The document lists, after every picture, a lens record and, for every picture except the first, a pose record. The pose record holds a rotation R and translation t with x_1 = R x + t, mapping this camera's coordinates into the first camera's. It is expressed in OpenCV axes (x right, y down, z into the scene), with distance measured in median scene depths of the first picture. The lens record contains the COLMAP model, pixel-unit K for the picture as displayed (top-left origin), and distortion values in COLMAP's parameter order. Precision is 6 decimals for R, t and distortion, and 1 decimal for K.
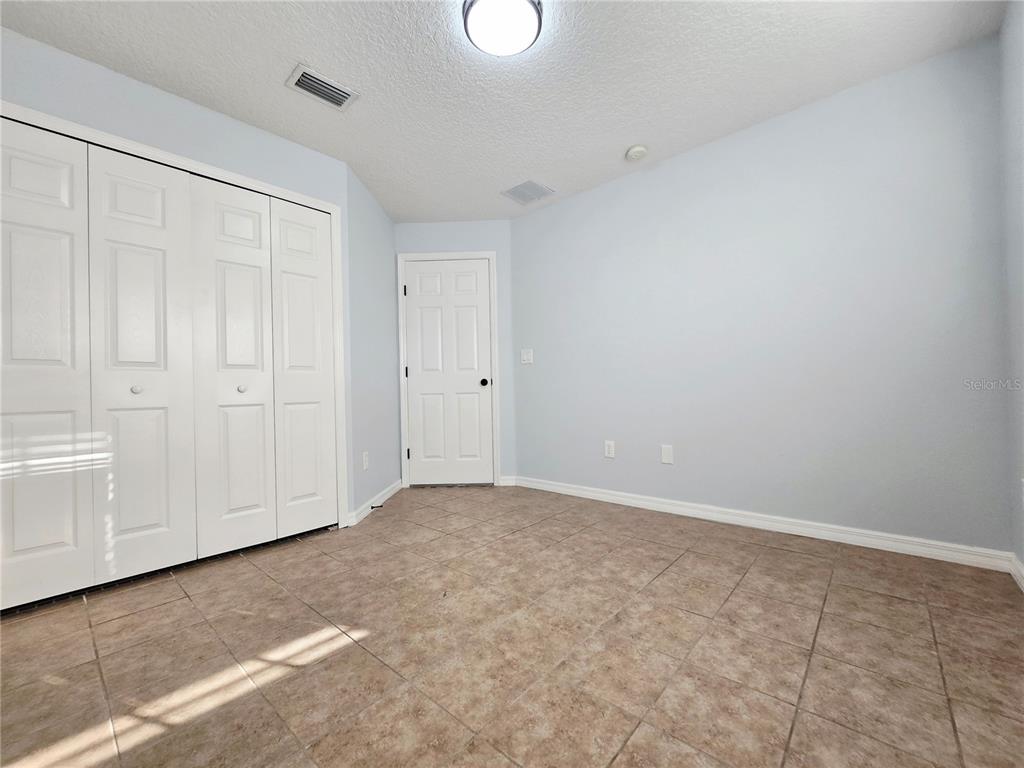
lens RADIAL K [[416.8, 0, 517.6], [0, 416.8, 387.9], [0, 0, 1]] dist [-0.001734, -0.000400]
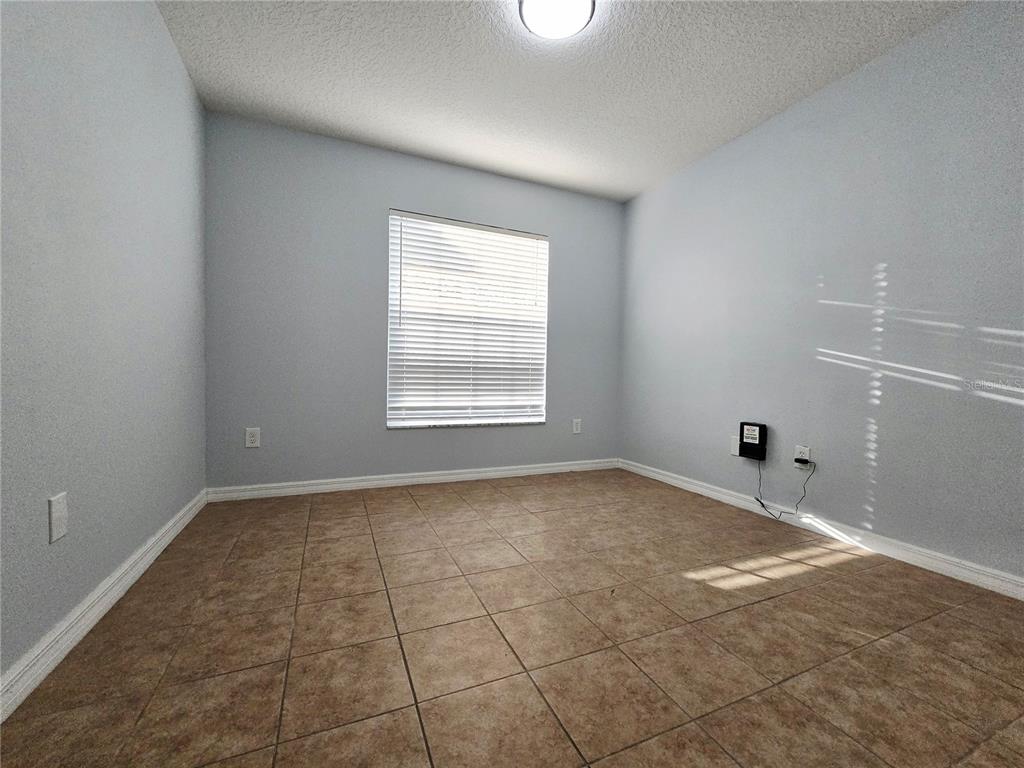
lens RADIAL K [[416.8, 0, 517.6], [0, 416.8, 387.9], [0, 0, 1]] dist [-0.001734, -0.000400]
pose [[-0.906445, -0.002237, 0.422317, -0.366639], [0.004447, 0.999880, 0.014841, 0.043852], [-0.422300, 0.015331, -0.906327, 1.889573]]
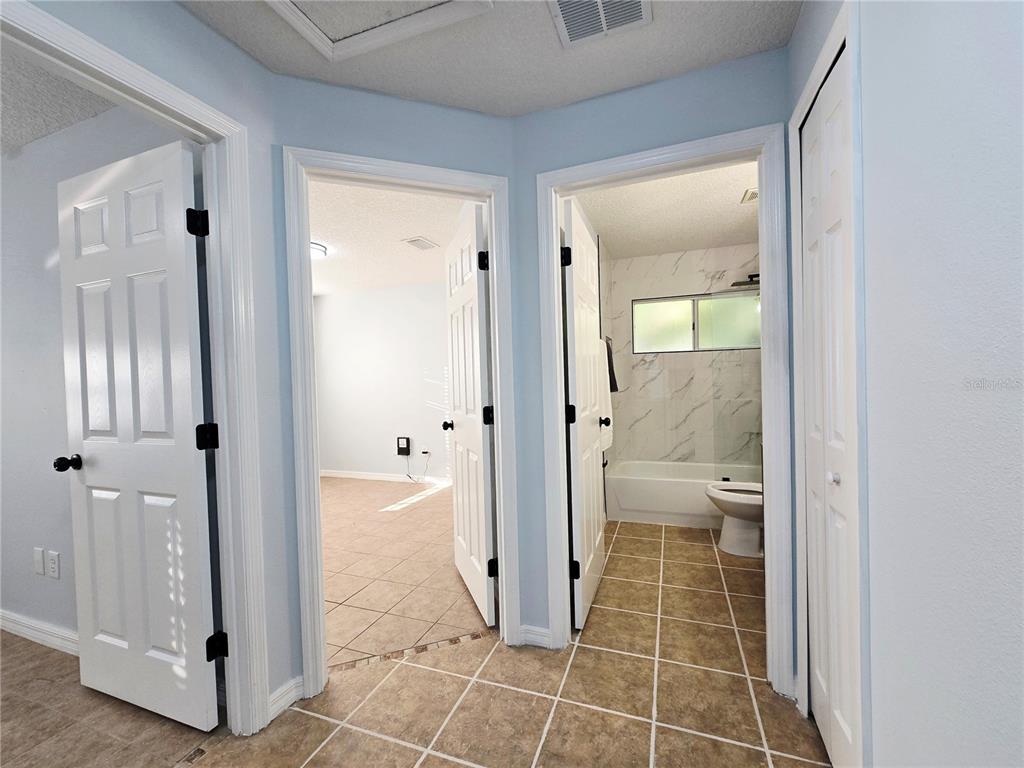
lens RADIAL K [[416.8, 0, 517.6], [0, 416.8, 387.9], [0, 0, 1]] dist [-0.001734, -0.000400]
pose [[-0.932316, 0.054475, -0.357519, -0.226100], [0.048483, 0.998493, 0.025709, -0.181376], [0.358381, 0.006635, -0.933552, 3.178222]]
